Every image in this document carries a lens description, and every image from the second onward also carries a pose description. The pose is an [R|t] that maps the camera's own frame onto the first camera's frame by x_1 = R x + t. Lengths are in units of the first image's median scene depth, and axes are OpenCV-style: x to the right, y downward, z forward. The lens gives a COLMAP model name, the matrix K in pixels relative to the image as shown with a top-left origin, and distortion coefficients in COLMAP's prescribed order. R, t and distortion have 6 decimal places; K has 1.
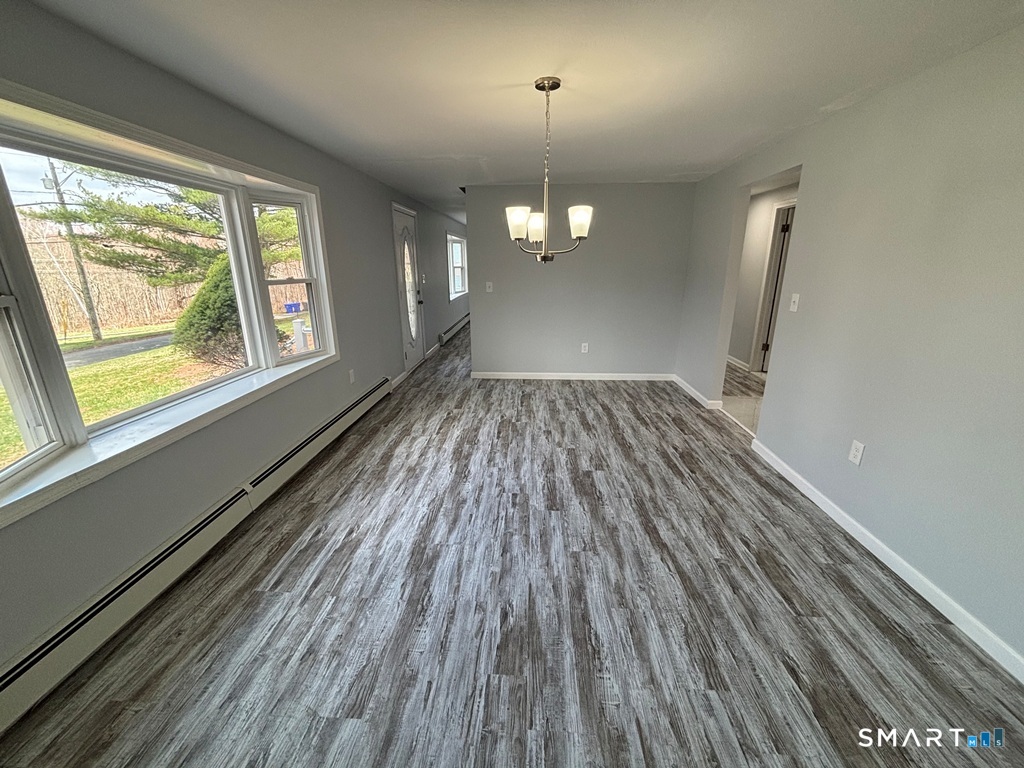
lens RADIAL K [[413.2, 0, 506.5], [0, 413.2, 378.7], [0, 0, 1]] dist [0.007657, -0.002174]
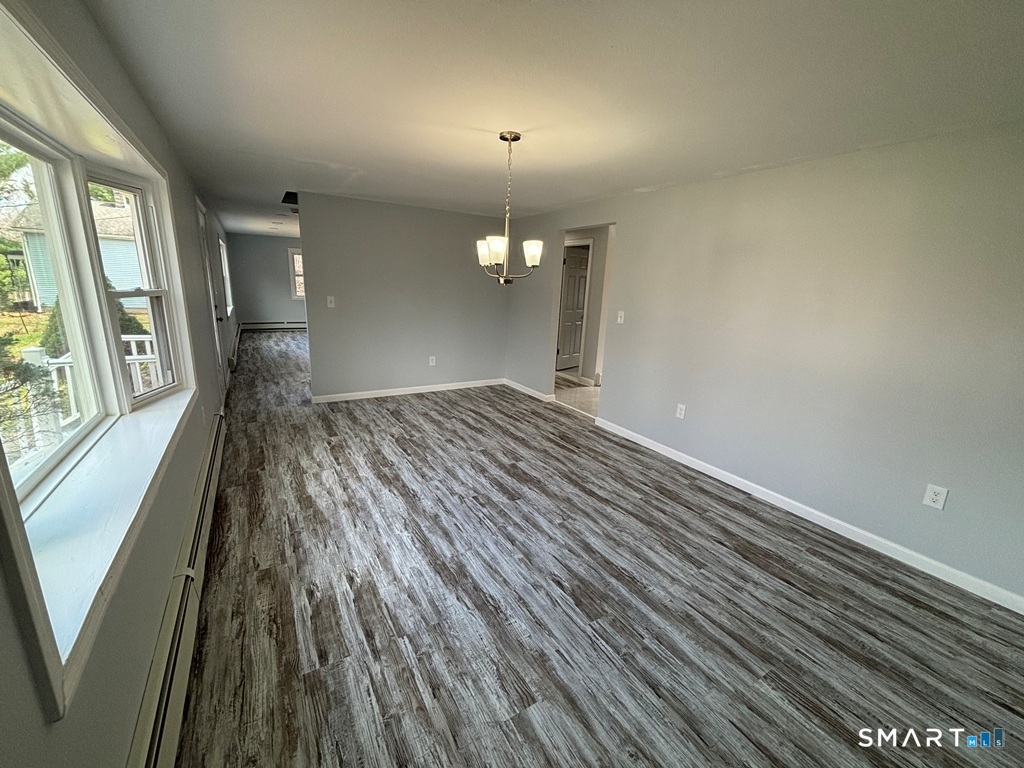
lens RADIAL K [[413.2, 0, 506.1], [0, 413.2, 379.5], [0, 0, 1]] dist [0.007657, -0.002174]
pose [[0.824194, -0.092960, 0.558626, -0.606567], [0.111069, 0.993812, 0.001509, -0.020257], [-0.555309, 0.060802, 0.829418, 0.058582]]
